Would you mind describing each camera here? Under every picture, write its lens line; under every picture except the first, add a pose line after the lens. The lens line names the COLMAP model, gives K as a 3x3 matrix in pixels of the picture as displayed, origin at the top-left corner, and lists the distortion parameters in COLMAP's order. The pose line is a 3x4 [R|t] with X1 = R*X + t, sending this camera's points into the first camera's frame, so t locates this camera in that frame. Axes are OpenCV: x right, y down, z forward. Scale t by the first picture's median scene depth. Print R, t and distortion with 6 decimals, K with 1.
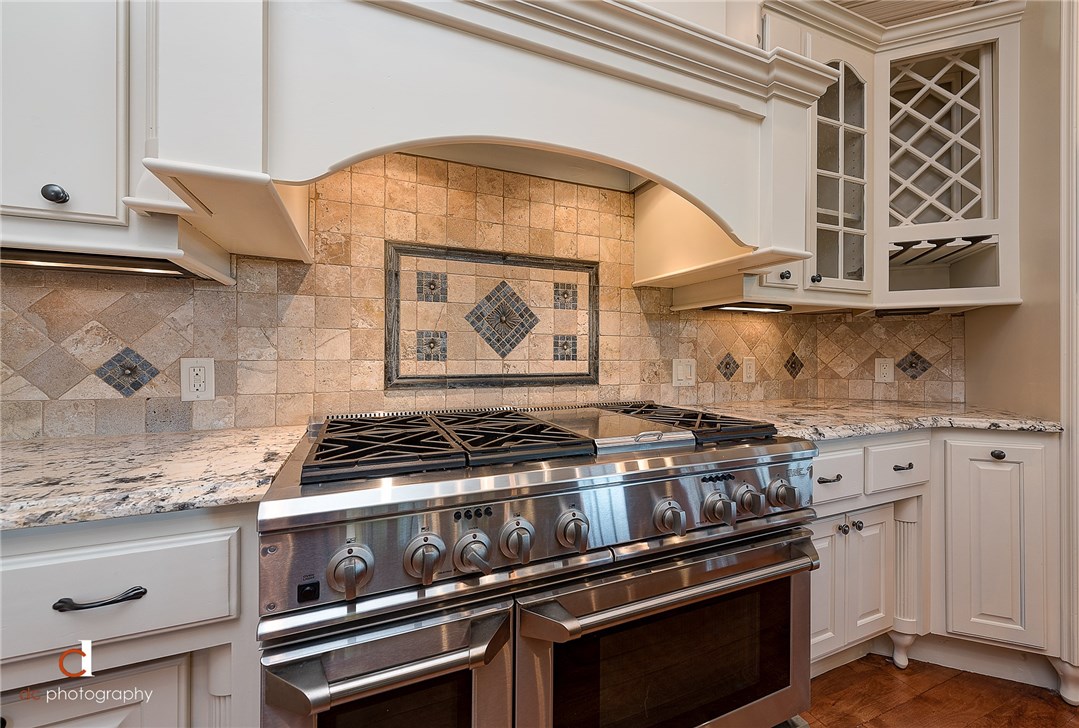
lens RADIAL K [[440.9, 0, 540.5], [0, 440.9, 356.7], [0, 0, 1]] dist [0.019077, 0.000049]
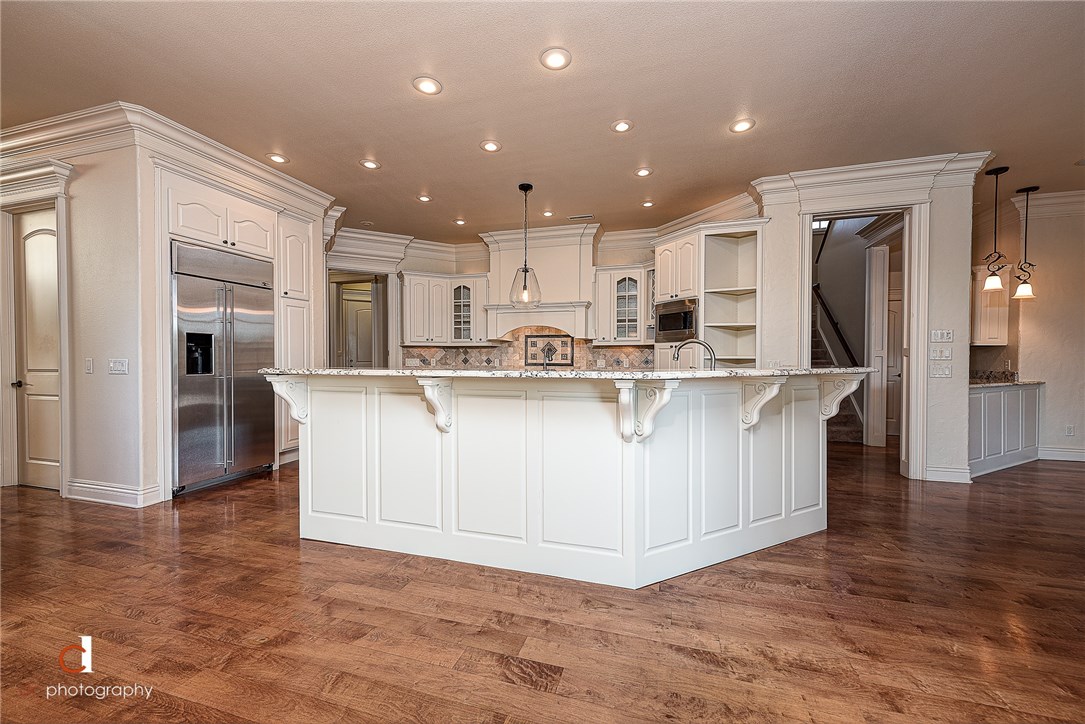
lens RADIAL K [[431.2, 0, 542.5], [0, 431.2, 362.0], [0, 0, 1]] dist [0.001220, -0.000052]
pose [[0.761788, 0.004545, -0.647811, 2.499080], [-0.002501, 0.999989, 0.004076, 0.012026], [0.647822, -0.001485, 0.761790, -2.175576]]
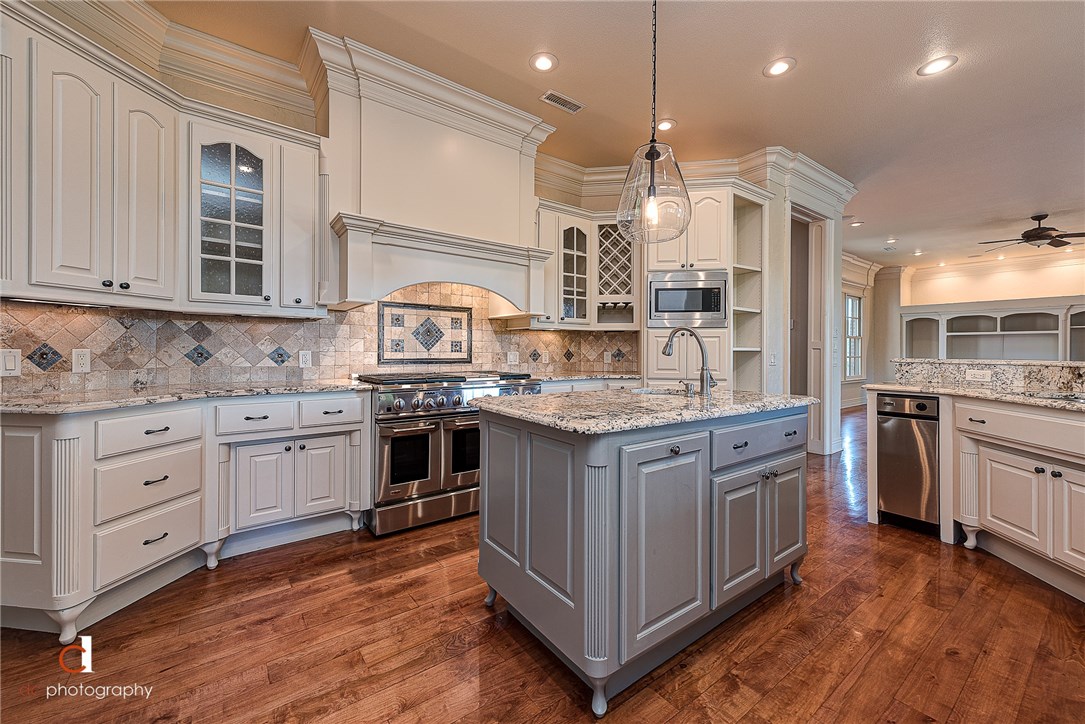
lens RADIAL K [[430.2, 0, 544.1], [0, 430.2, 351.7], [0, 0, 1]] dist [-0.000771, -0.000051]
pose [[0.970722, 0.002952, 0.240187, -0.035965], [-0.003361, 0.999994, 0.001294, 0.000934], [-0.240182, -0.002064, 0.970726, -1.230680]]
